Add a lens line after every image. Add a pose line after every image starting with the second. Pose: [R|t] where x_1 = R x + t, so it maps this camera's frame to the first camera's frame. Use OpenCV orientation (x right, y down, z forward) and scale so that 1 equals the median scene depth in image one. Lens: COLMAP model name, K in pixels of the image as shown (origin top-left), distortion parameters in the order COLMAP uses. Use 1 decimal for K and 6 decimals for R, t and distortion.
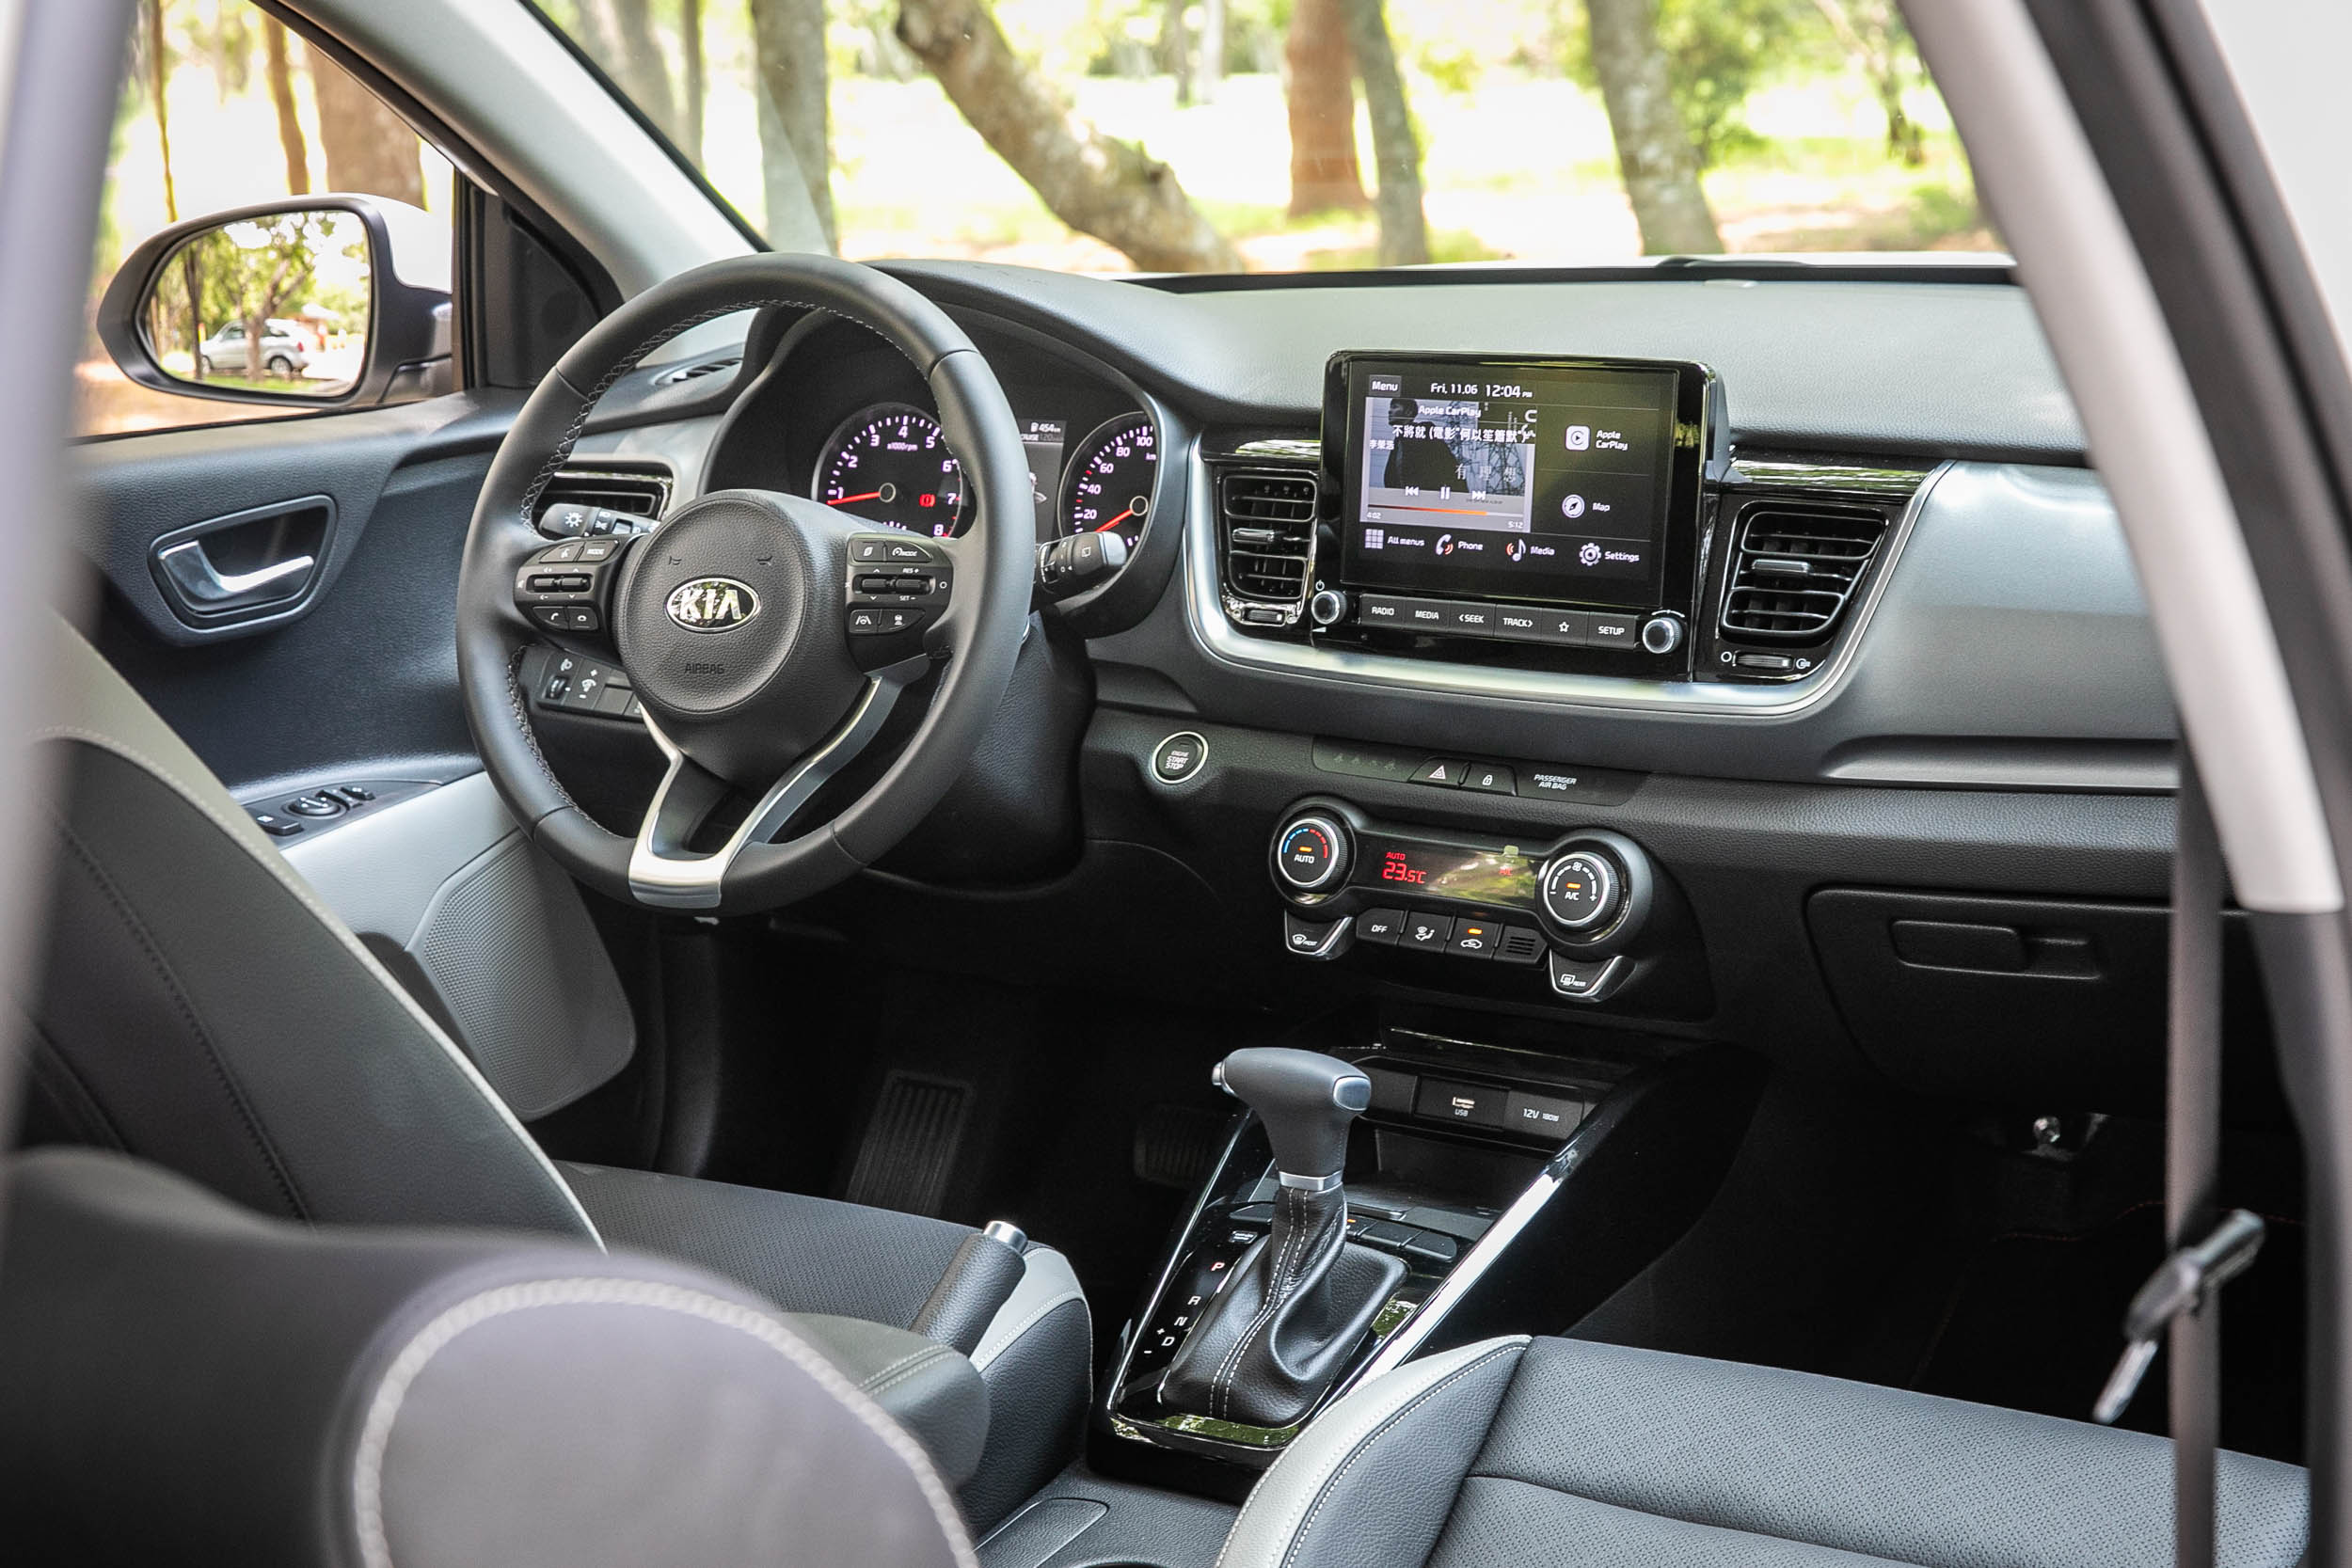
lens RADIAL K [[3784.5, 0, 1176.0], [0, 3784.5, 784.0], [0, 0, 1]] dist [0.005478, 0.004630]
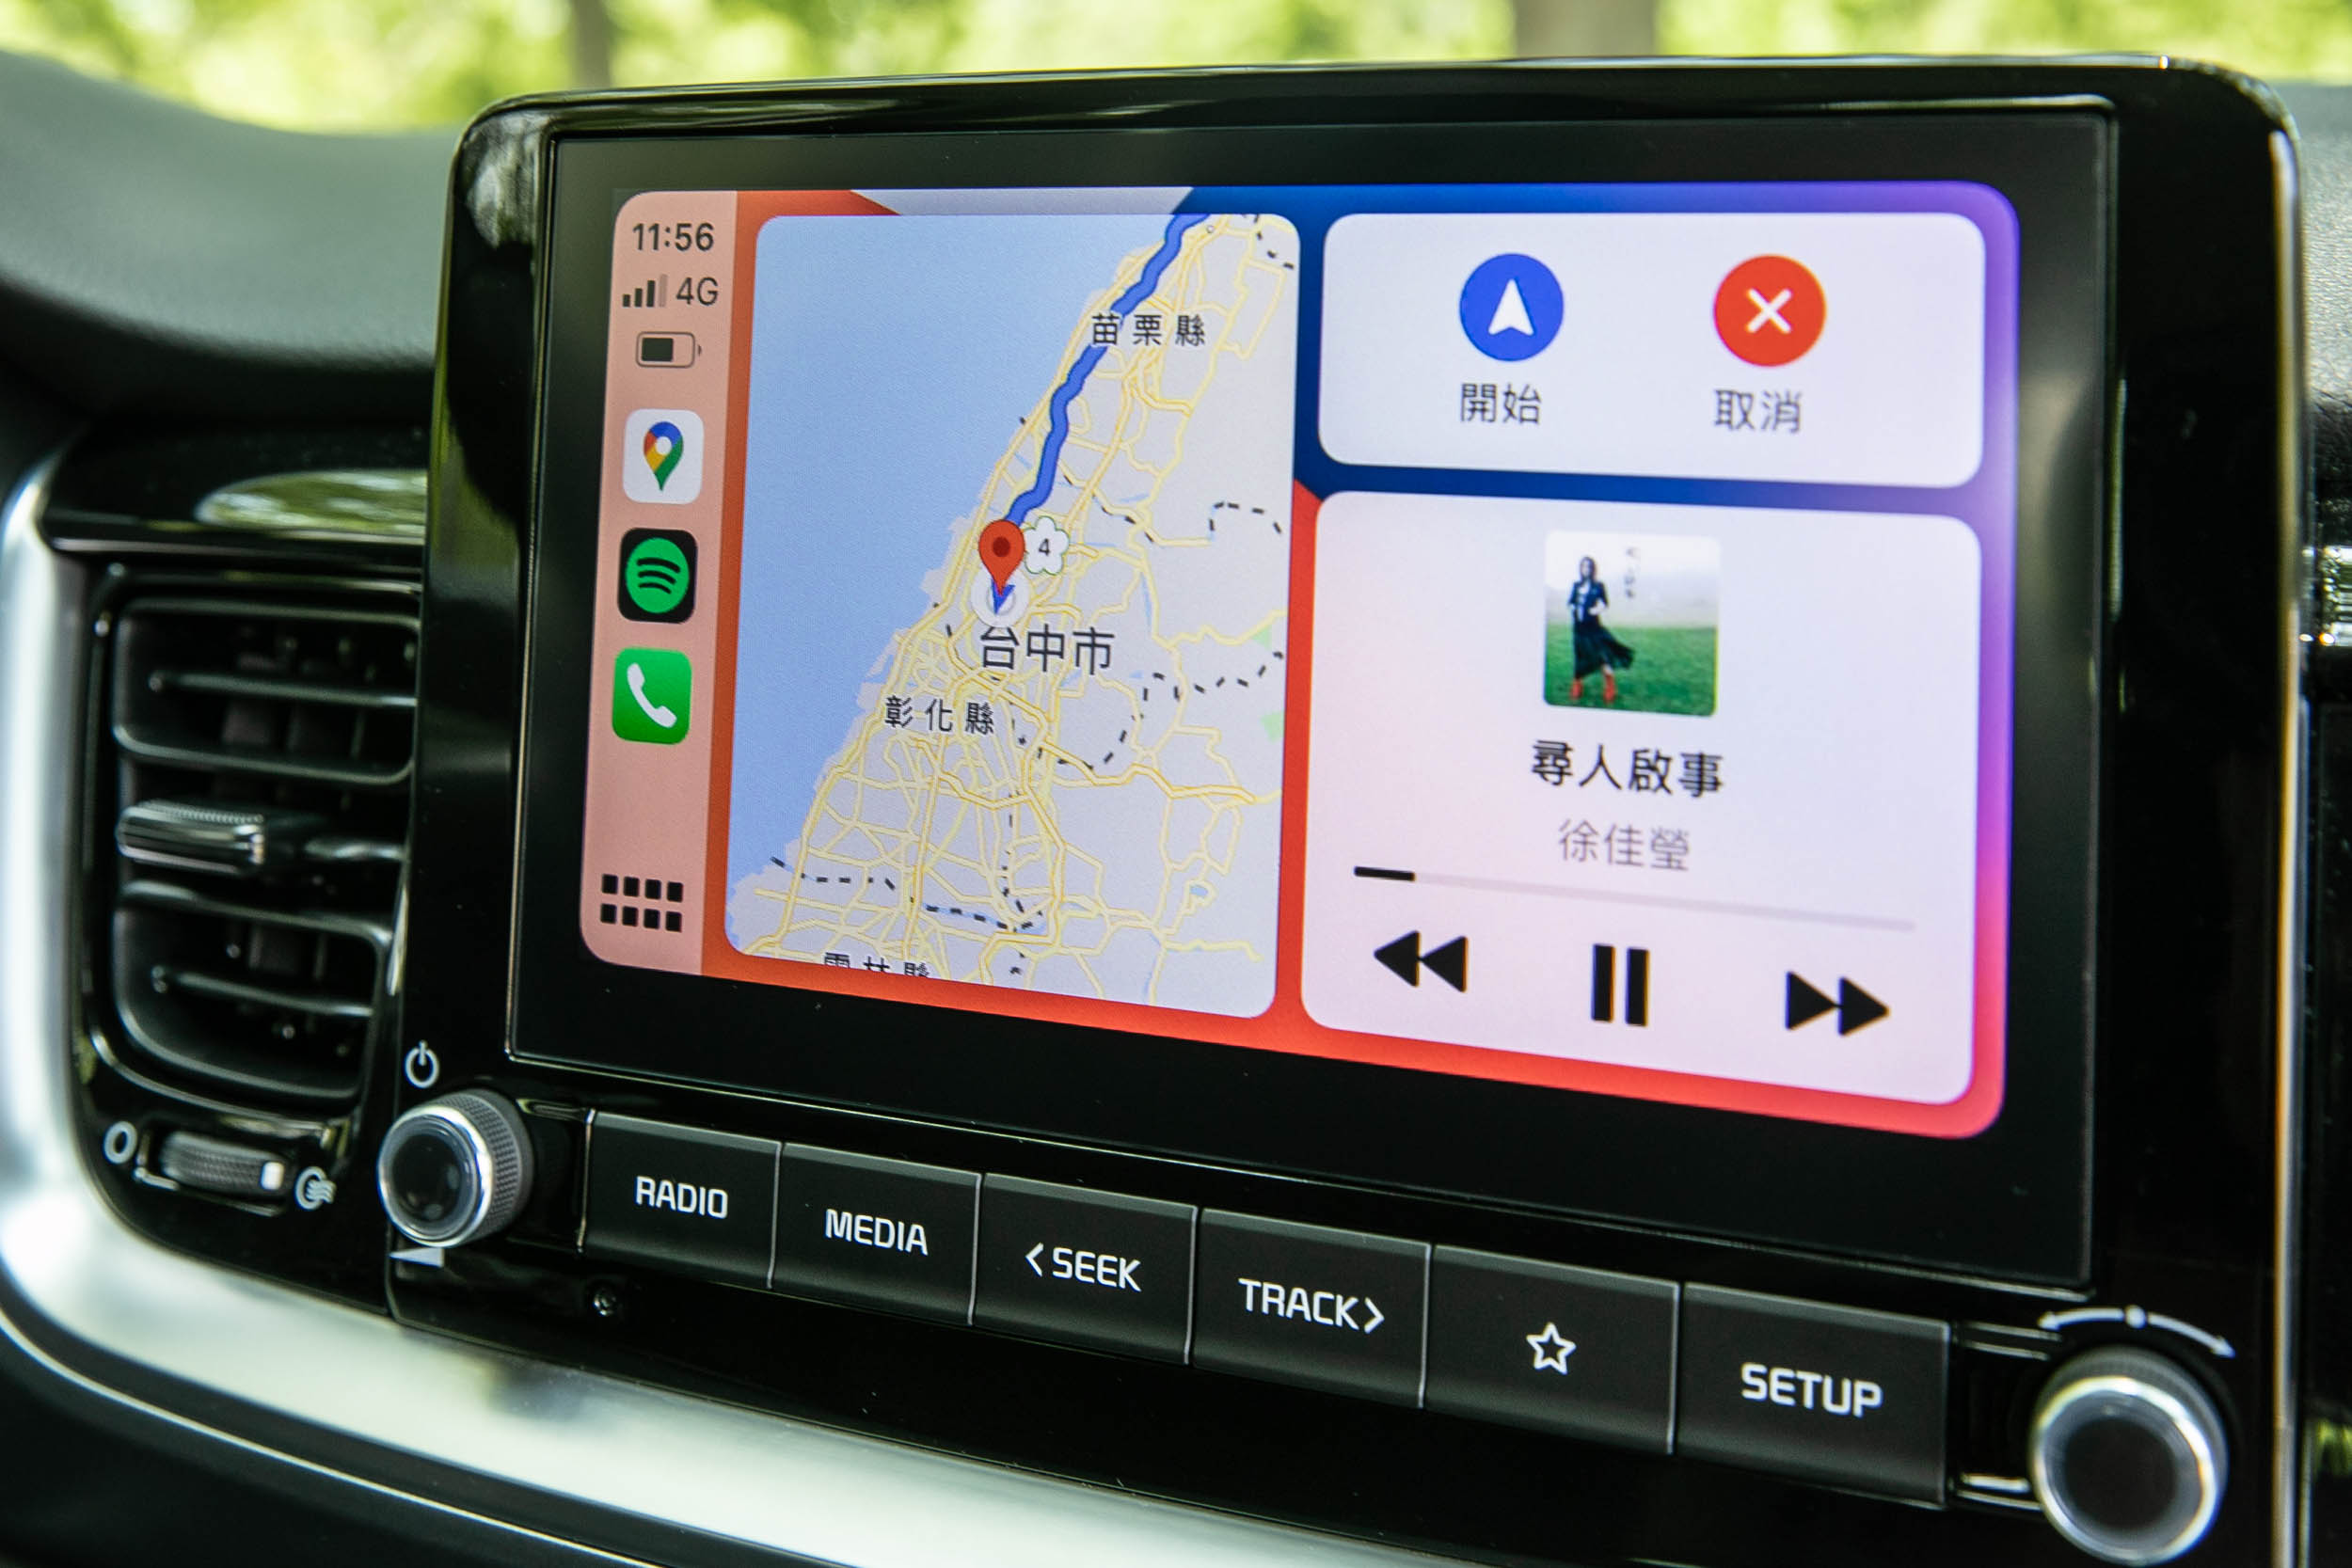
lens RADIAL K [[2998.6, 0, 1176.0], [0, 2998.6, 784.0], [0, 0, 1]] dist [-0.005188, -0.006415]
pose [[0.983317, -0.004071, 0.181855, 0.050439], [0.007864, 0.999766, -0.020140, -0.065887], [-0.181731, 0.021234, 0.983119, 0.803596]]
